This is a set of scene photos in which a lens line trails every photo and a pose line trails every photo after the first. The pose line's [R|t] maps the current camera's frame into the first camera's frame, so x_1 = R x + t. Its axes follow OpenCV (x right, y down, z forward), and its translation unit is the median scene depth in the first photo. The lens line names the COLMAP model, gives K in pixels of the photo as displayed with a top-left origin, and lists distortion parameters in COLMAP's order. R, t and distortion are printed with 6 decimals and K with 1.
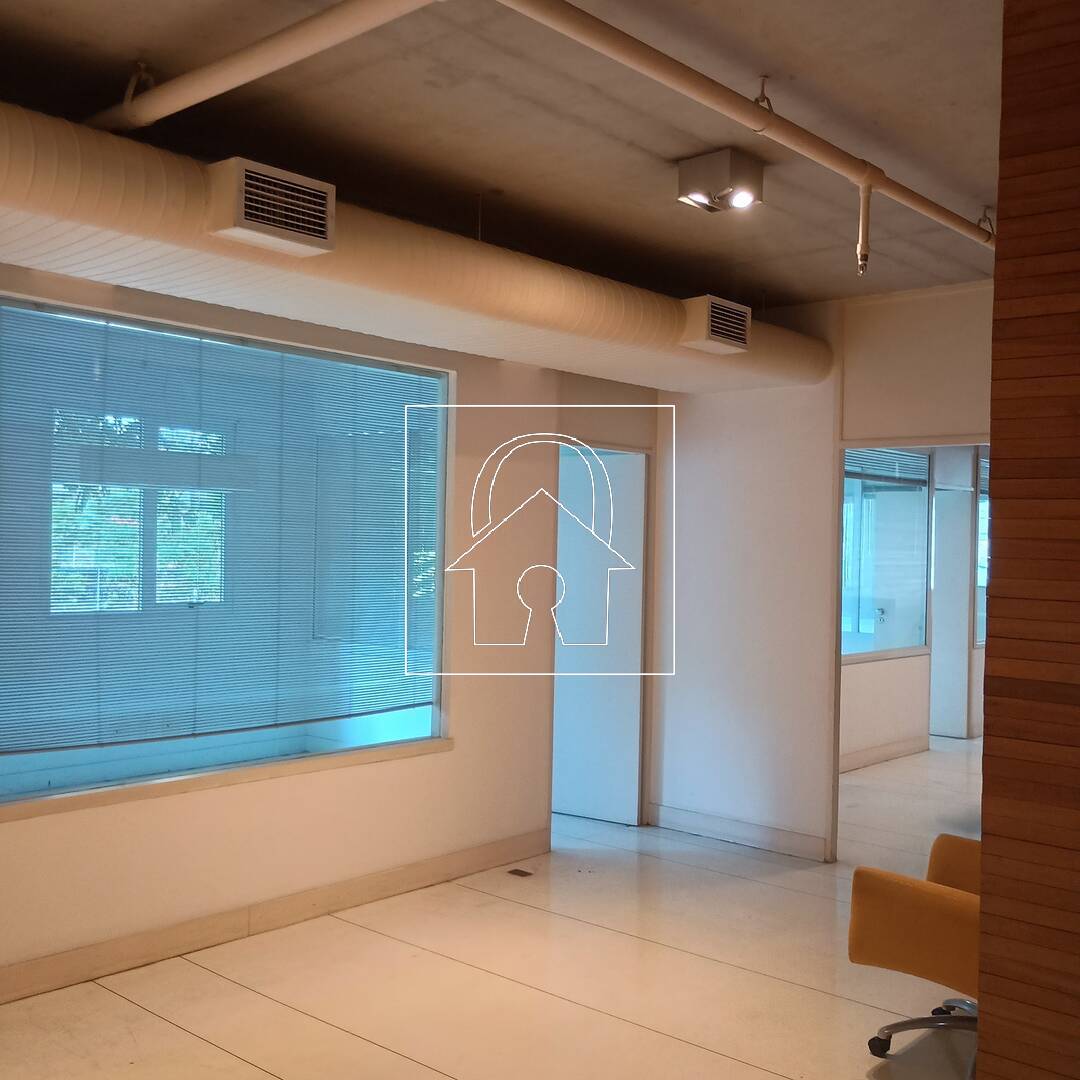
lens RADIAL K [[1212.7, 0, 589.2], [0, 1212.7, 559.0], [0, 0, 1]] dist [-0.011385, 0.010119]
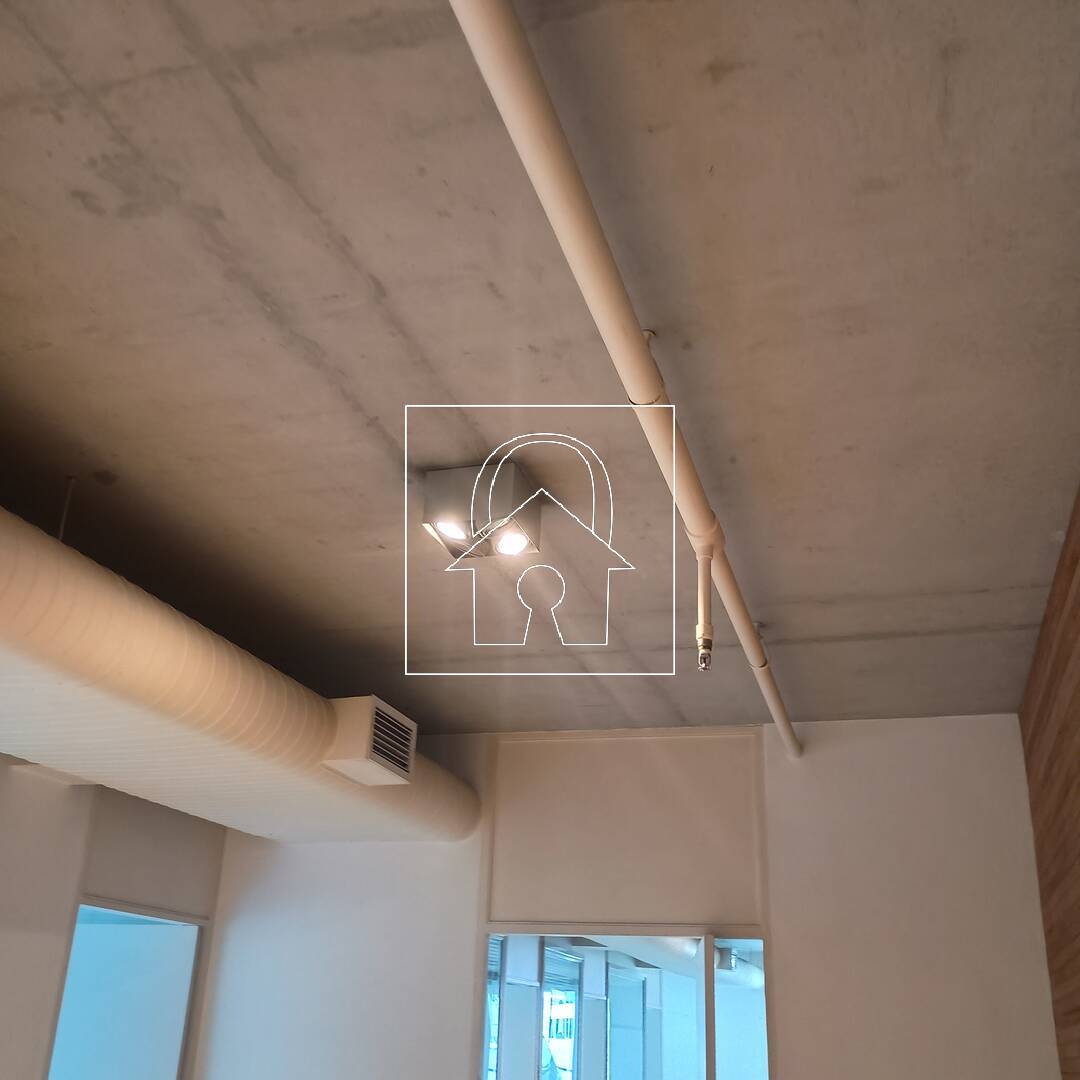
lens RADIAL K [[1188.1, 0, 544.2], [0, 1188.1, 545.2], [0, 0, 1]] dist [0.043607, -0.050581]
pose [[0.916503, 0.171240, 0.361524, -0.071320], [-0.019671, 0.921945, -0.386821, -0.033974], [-0.399545, 0.347411, 0.848333, 0.340583]]
